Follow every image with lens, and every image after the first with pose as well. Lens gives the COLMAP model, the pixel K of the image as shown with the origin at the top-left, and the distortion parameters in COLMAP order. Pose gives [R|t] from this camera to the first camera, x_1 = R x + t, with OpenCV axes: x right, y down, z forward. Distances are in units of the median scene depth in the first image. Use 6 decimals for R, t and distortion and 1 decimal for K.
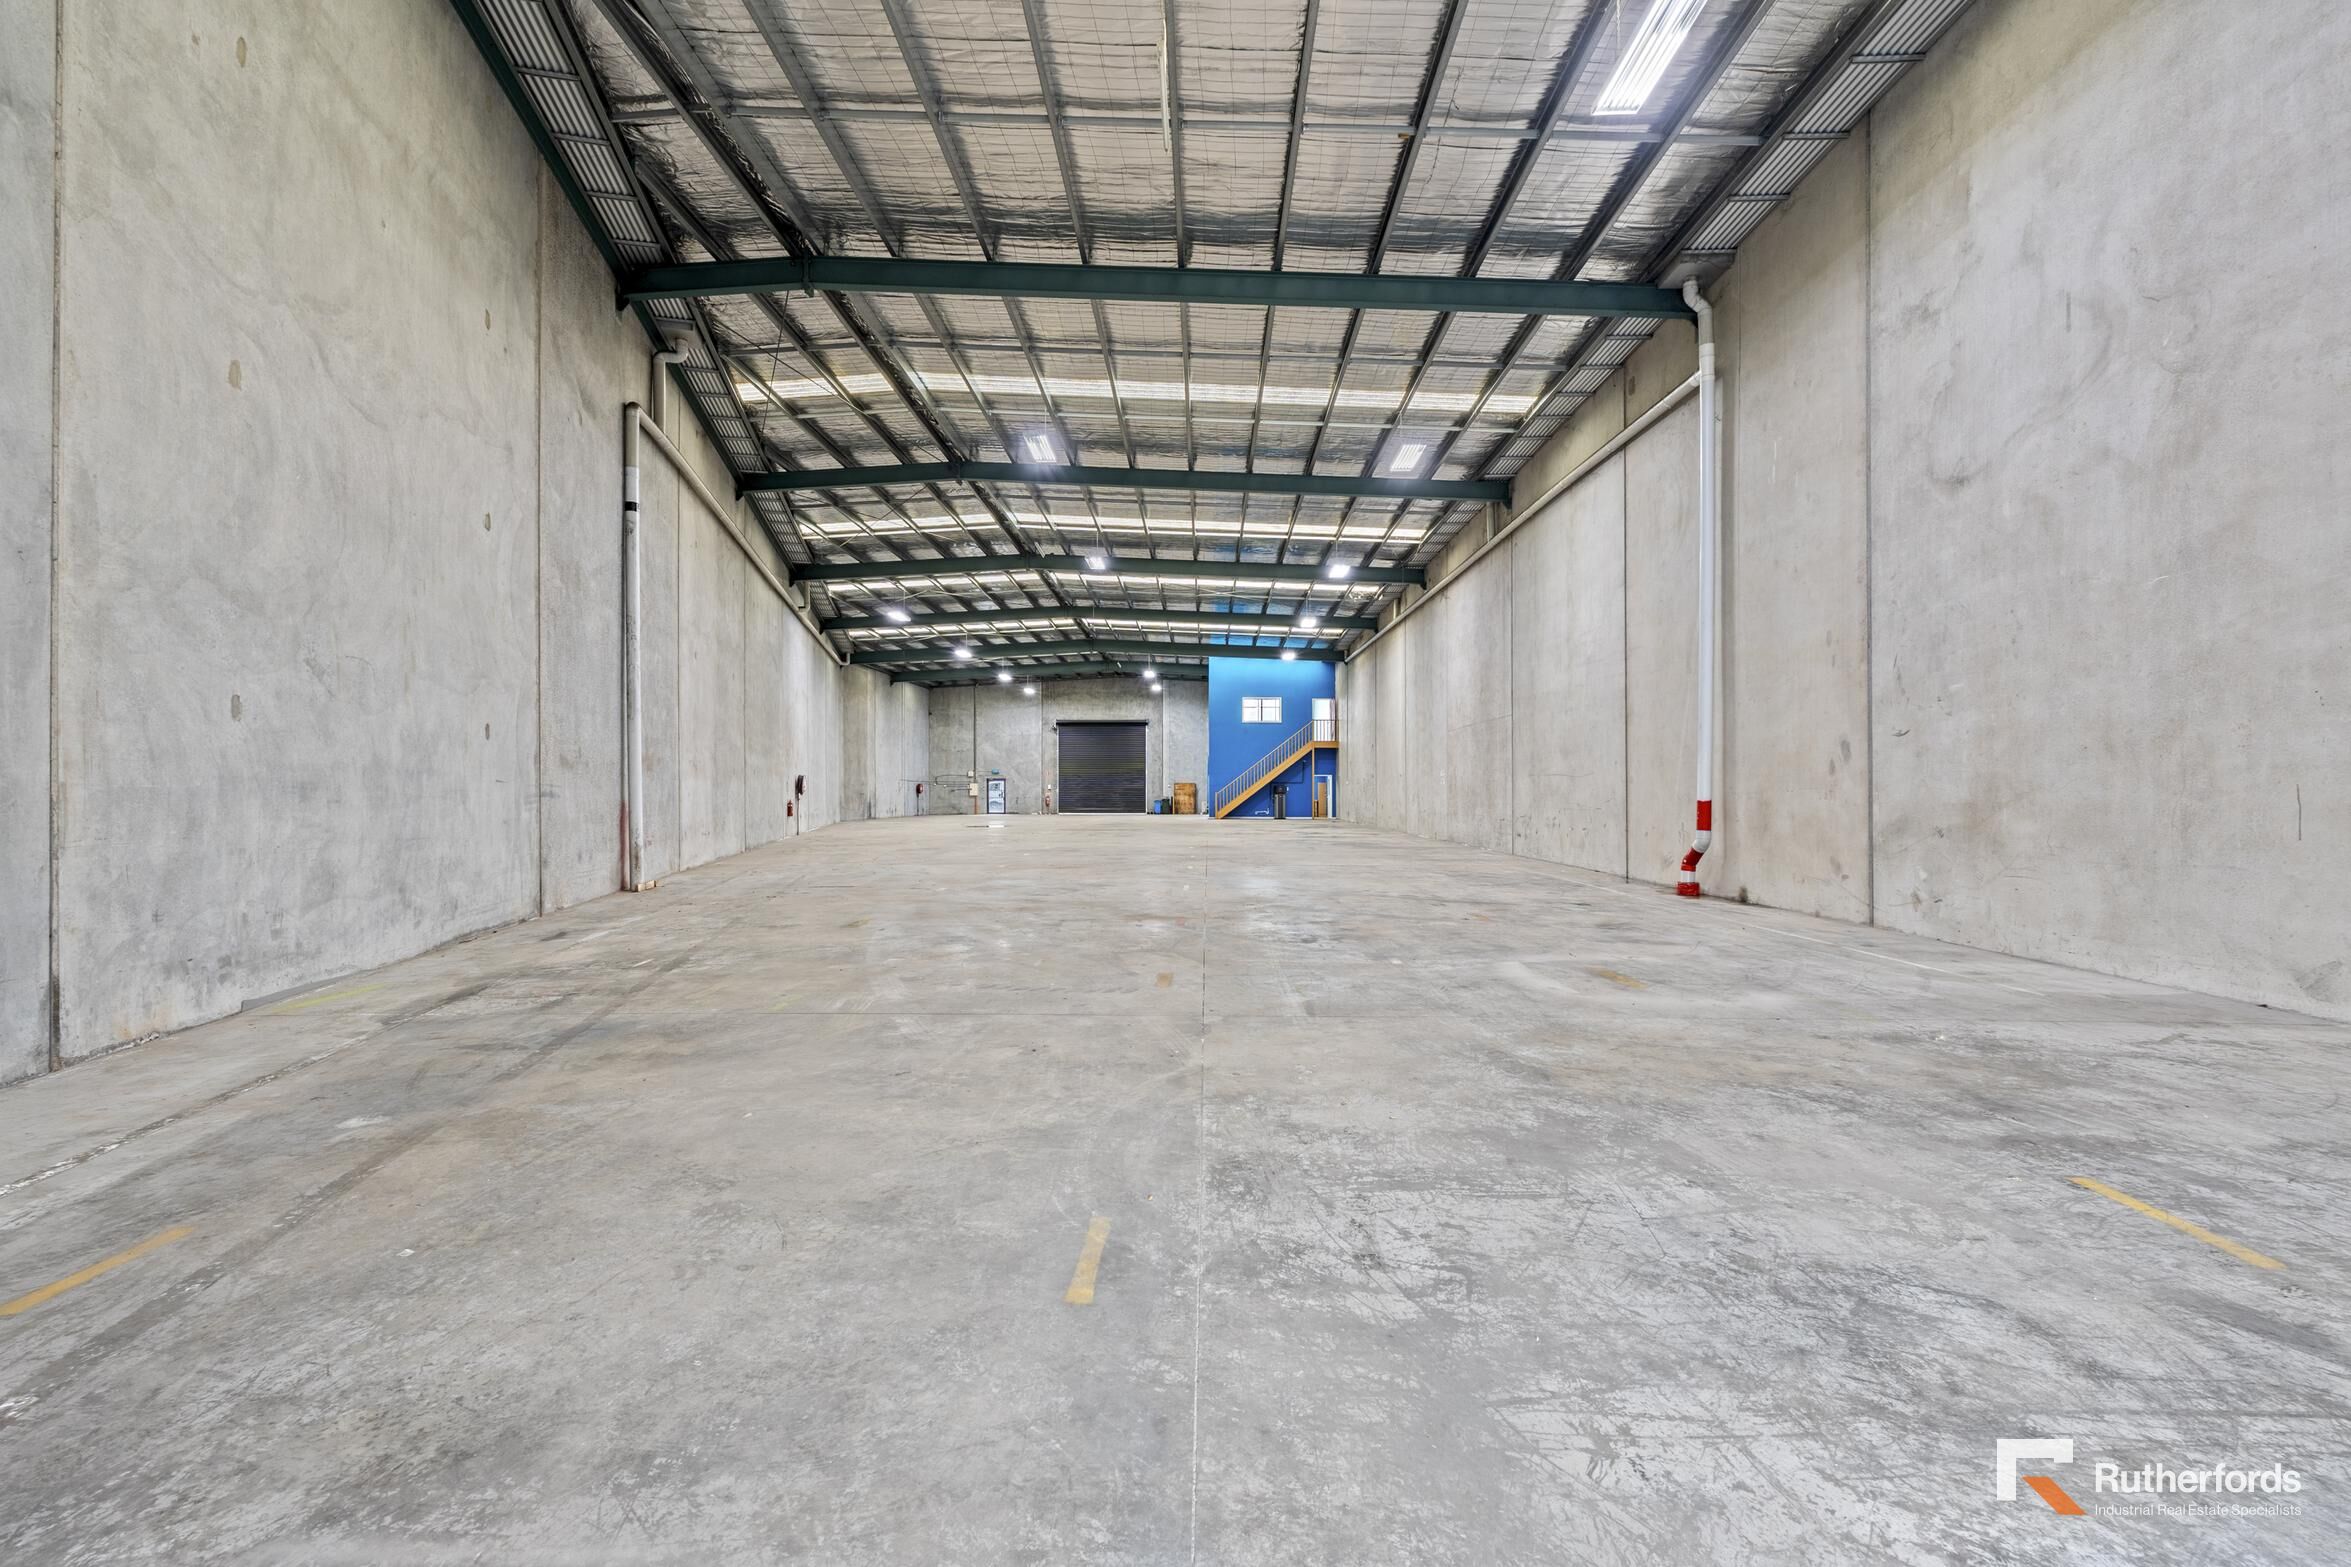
lens RADIAL K [[1025.5, 0, 1178.4], [0, 1025.5, 793.2], [0, 0, 1]] dist [-0.000315, -0.000041]
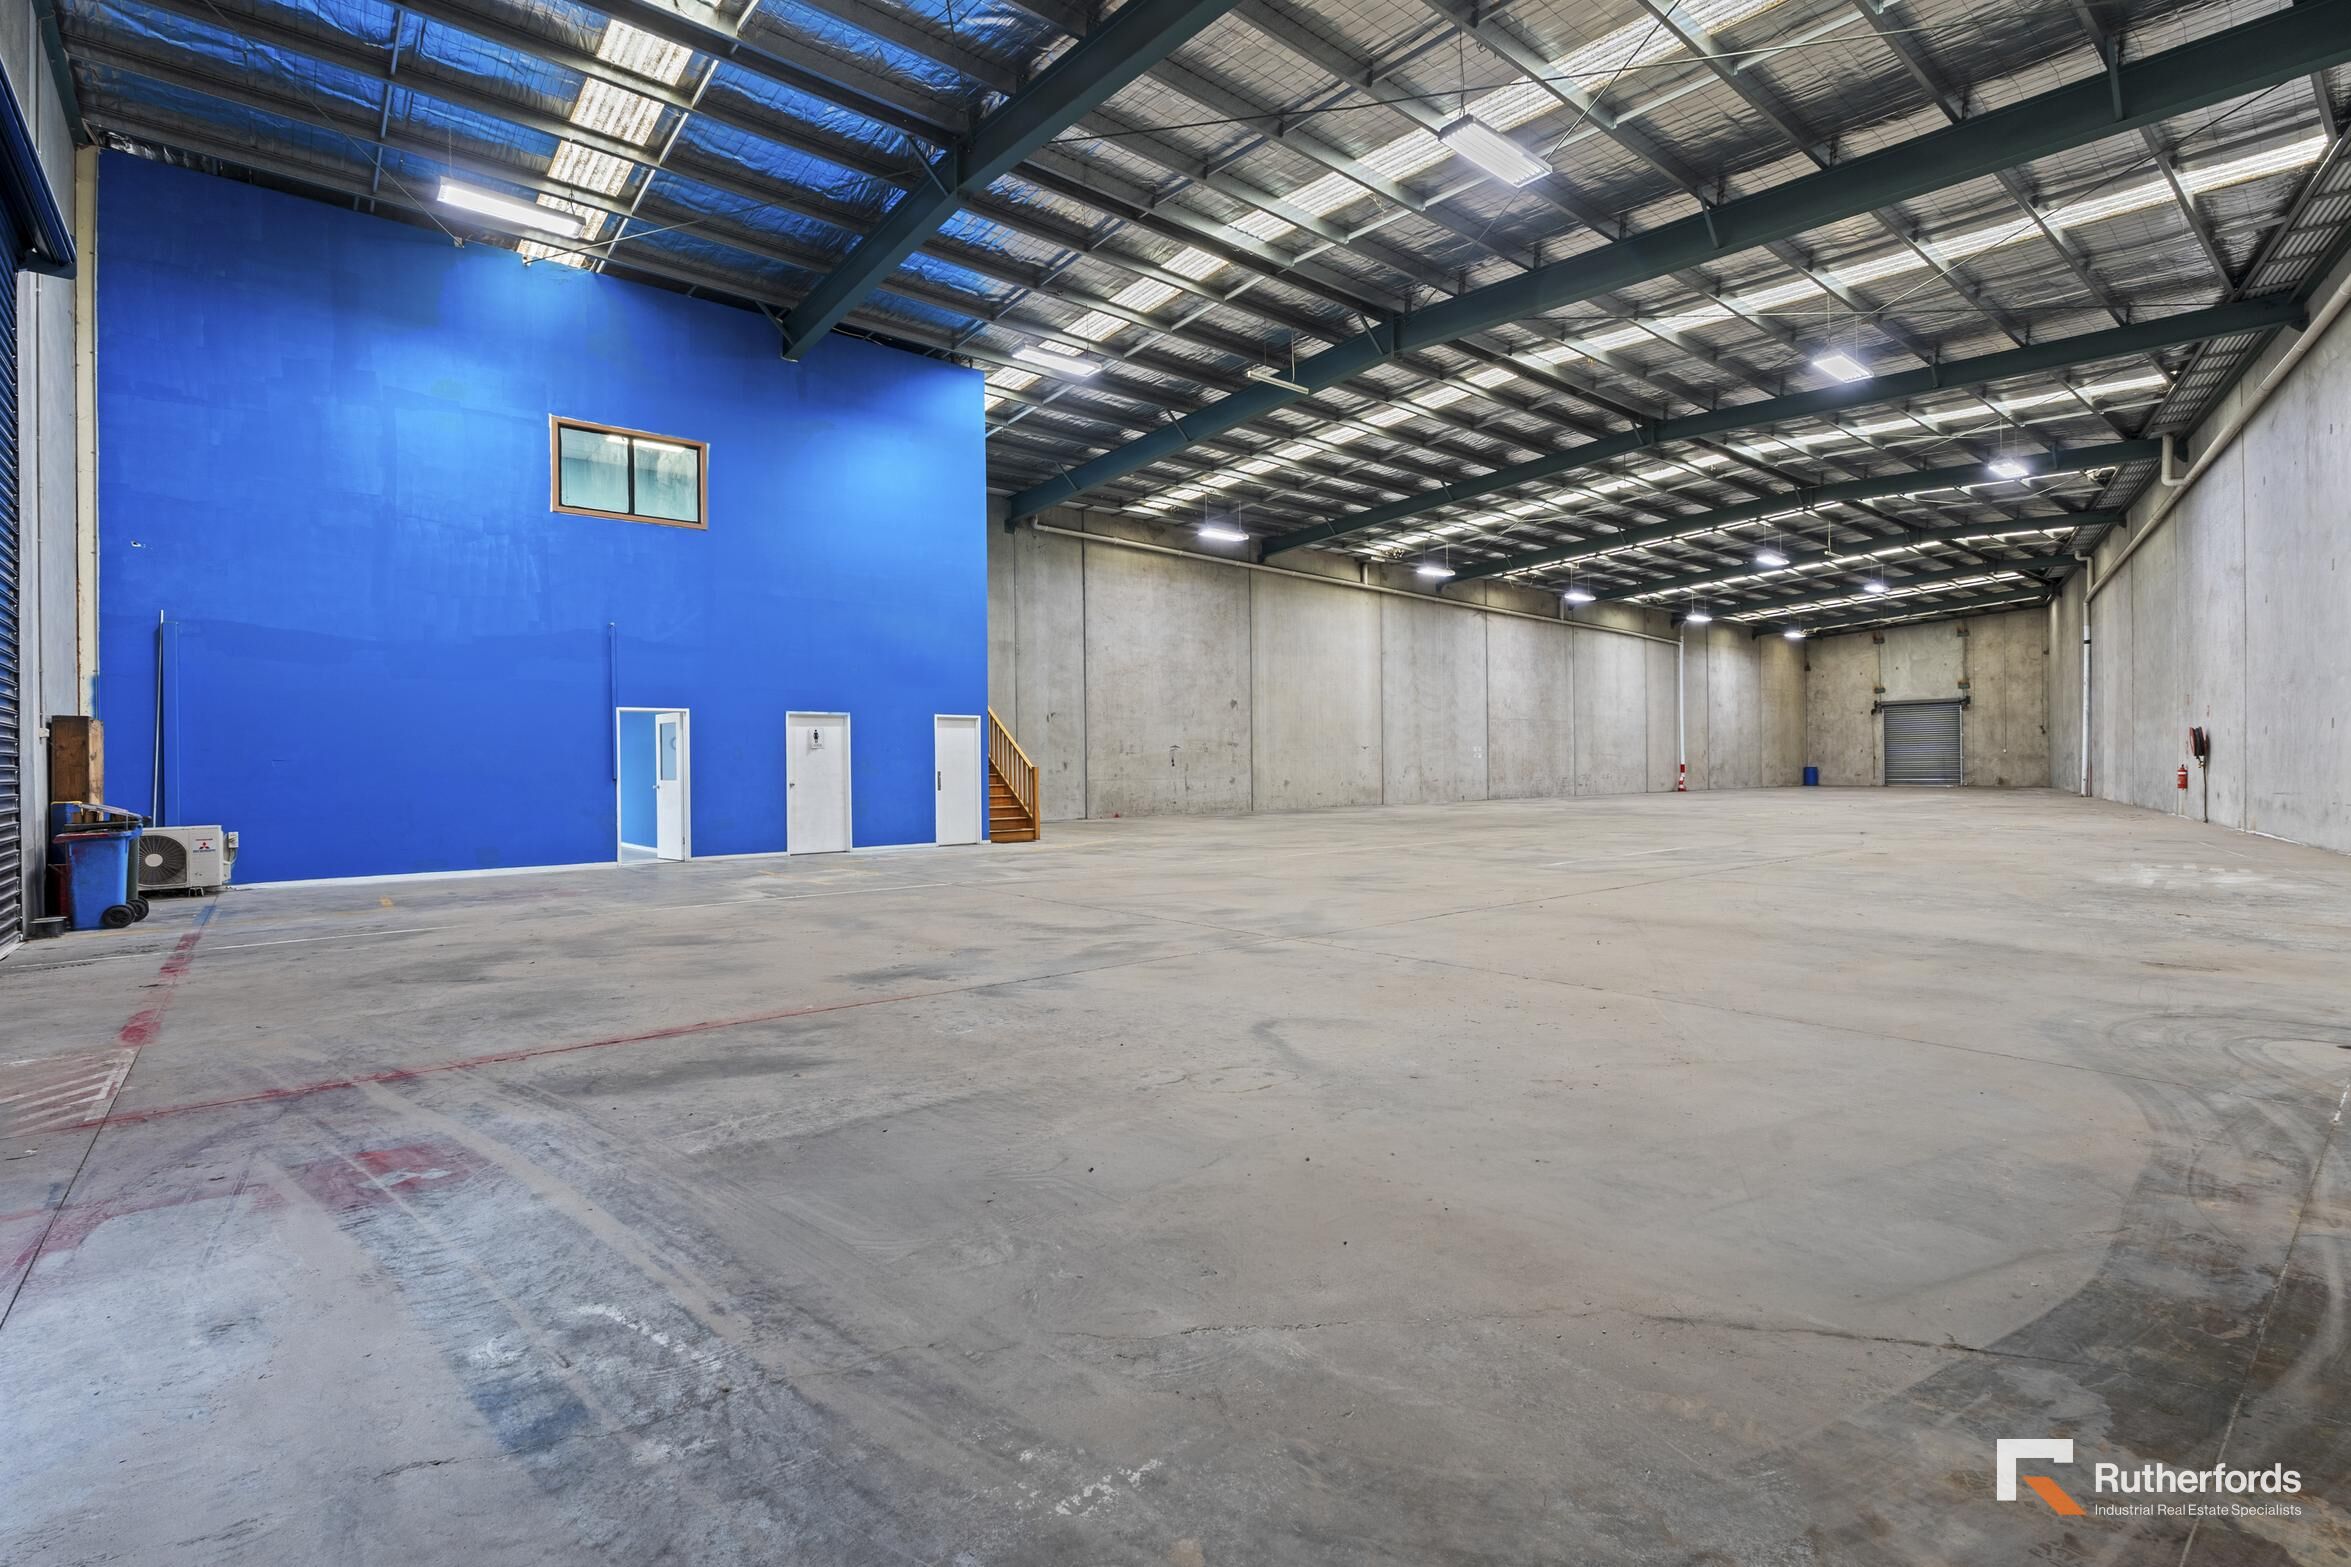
lens RADIAL K [[1061.4, 0, 1176.8], [0, 1061.4, 764.7], [0, 0, 1]] dist [-0.000040, -0.000058]
pose [[-0.655574, 0.008175, 0.755087, -0.236644], [0.010739, 0.999941, -0.001502, -0.000630], [-0.755055, 0.007124, -0.655623, 1.002486]]
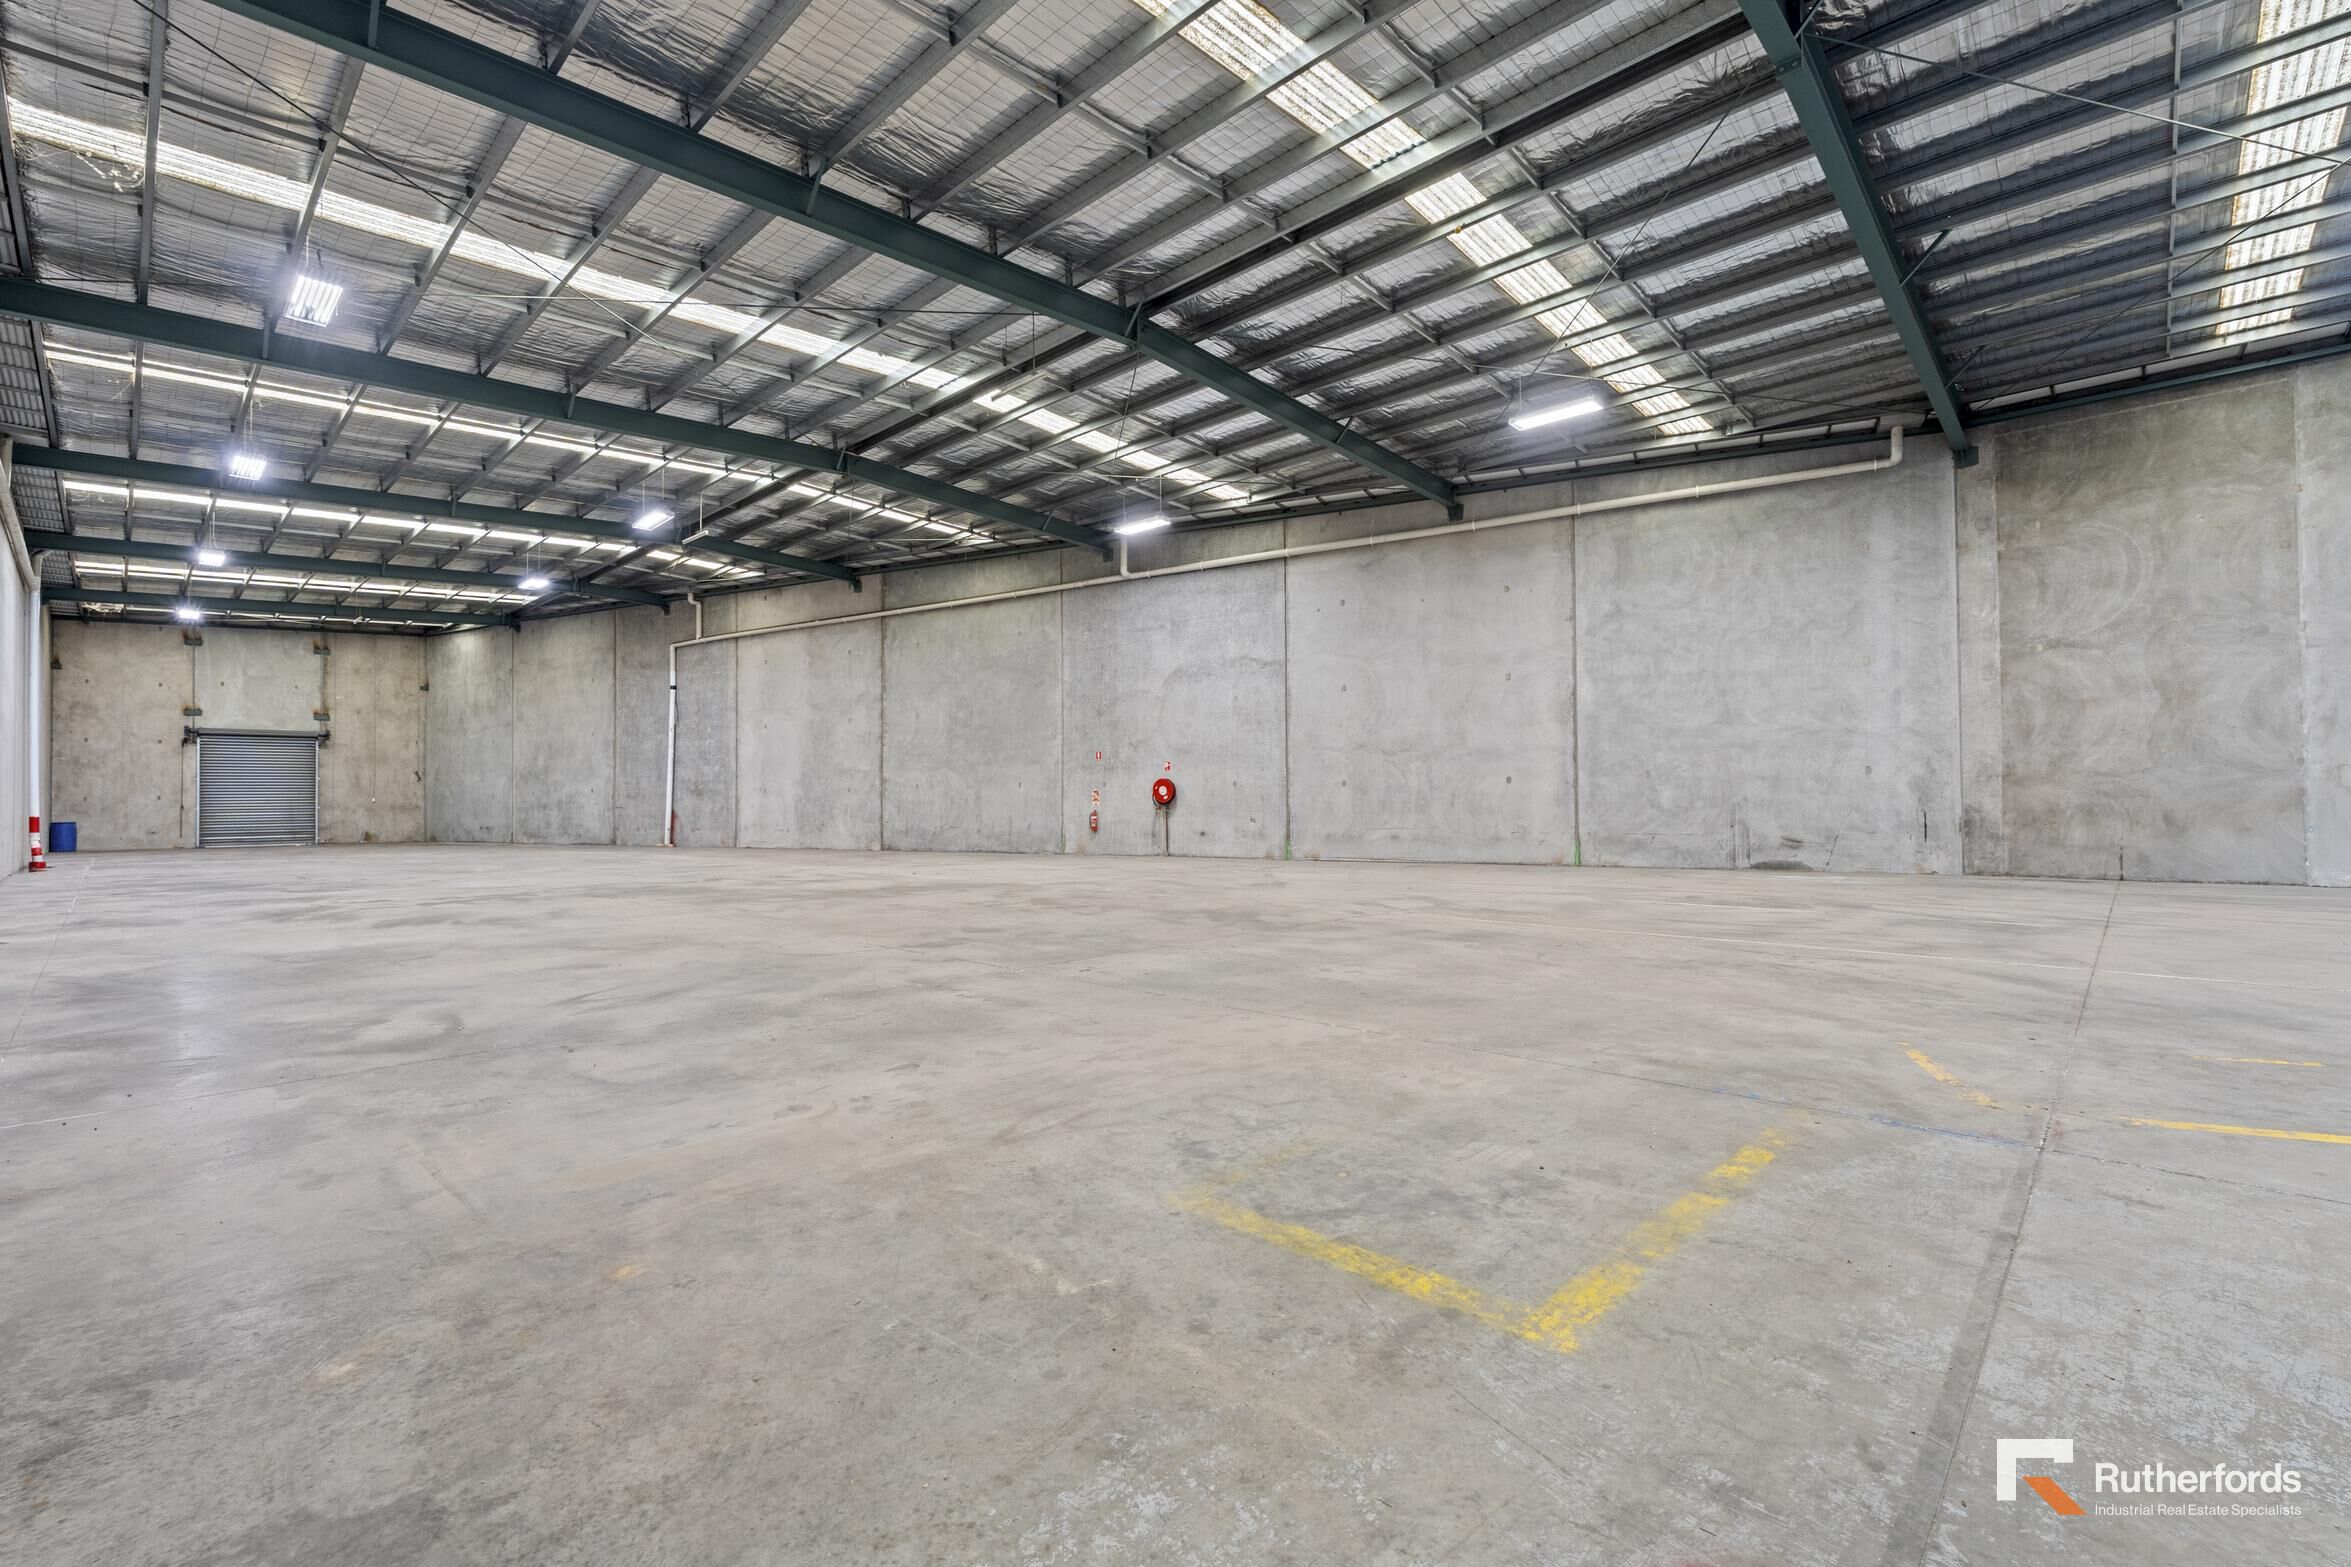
lens RADIAL K [[1036.7, 0, 1175.5], [0, 1036.7, 783.5], [0, 0, 1]] dist [-0.002276, -0.000421]
pose [[-0.675348, -0.008403, -0.737451, 0.105882], [0.007238, 0.999811, -0.018022, -0.000440], [0.737464, -0.017508, -0.675160, 0.812218]]
